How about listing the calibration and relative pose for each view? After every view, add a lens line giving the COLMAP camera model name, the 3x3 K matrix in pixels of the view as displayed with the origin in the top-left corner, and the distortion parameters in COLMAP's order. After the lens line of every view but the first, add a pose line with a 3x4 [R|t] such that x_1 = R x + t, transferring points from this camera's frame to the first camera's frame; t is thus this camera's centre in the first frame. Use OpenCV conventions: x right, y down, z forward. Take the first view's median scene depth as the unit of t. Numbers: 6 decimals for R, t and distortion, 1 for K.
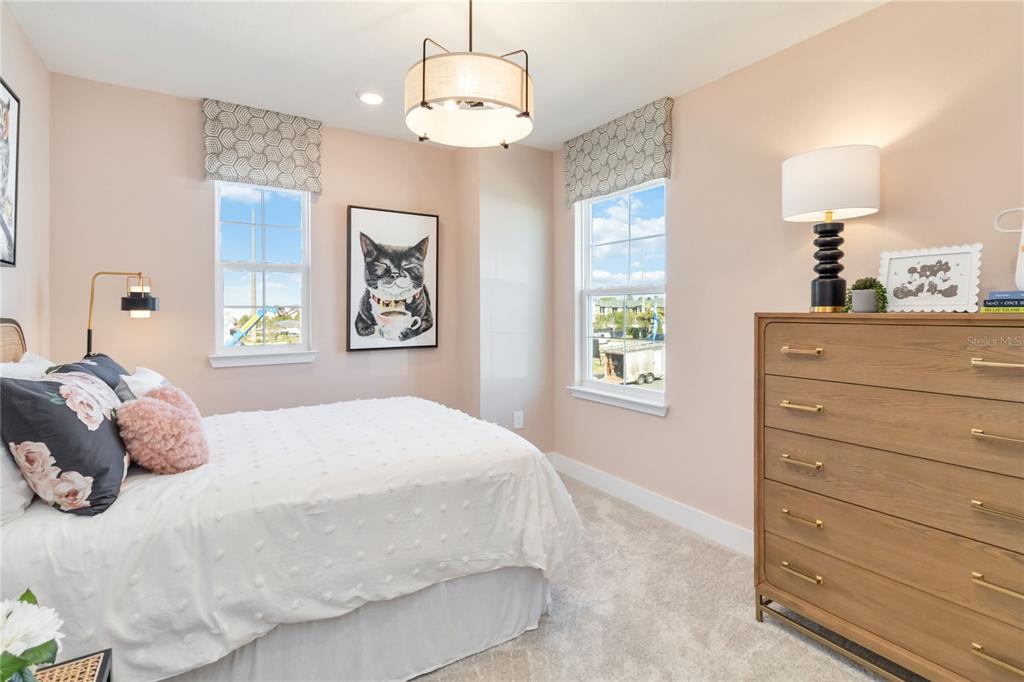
lens RADIAL K [[485.8, 0, 515.2], [0, 485.8, 316.0], [0, 0, 1]] dist [0.014906, -0.000220]
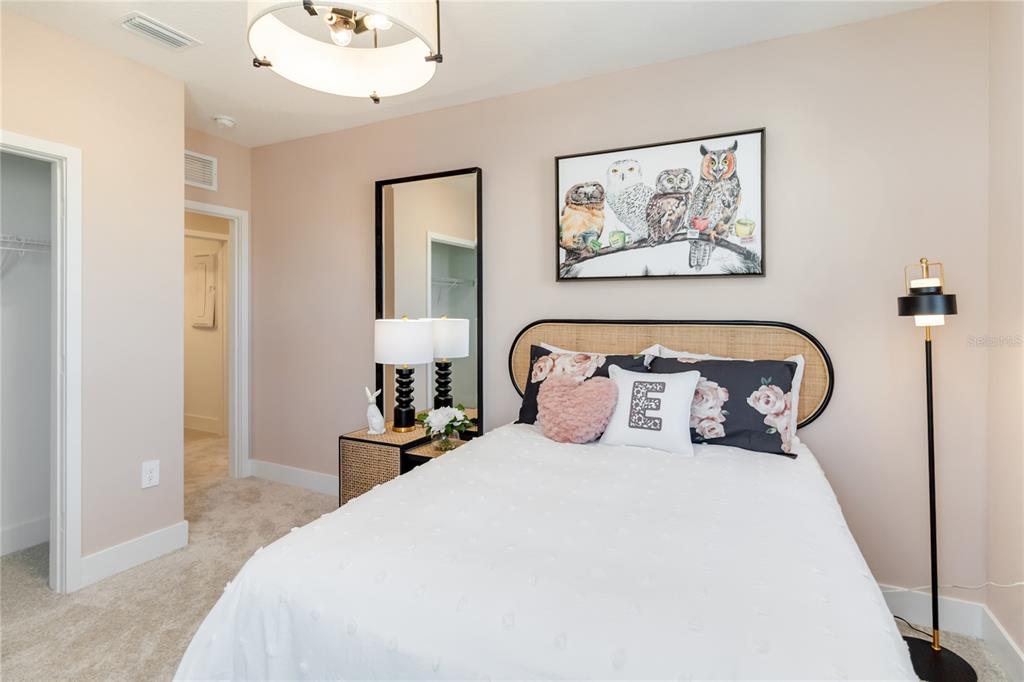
lens RADIAL K [[485.8, 0, 515.2], [0, 485.8, 316.0], [0, 0, 1]] dist [0.014906, -0.000220]
pose [[-0.862437, -0.000498, -0.506165, 0.039411], [-0.009179, 0.999850, 0.014657, -0.015359], [0.506082, 0.017287, -0.862312, 1.321161]]
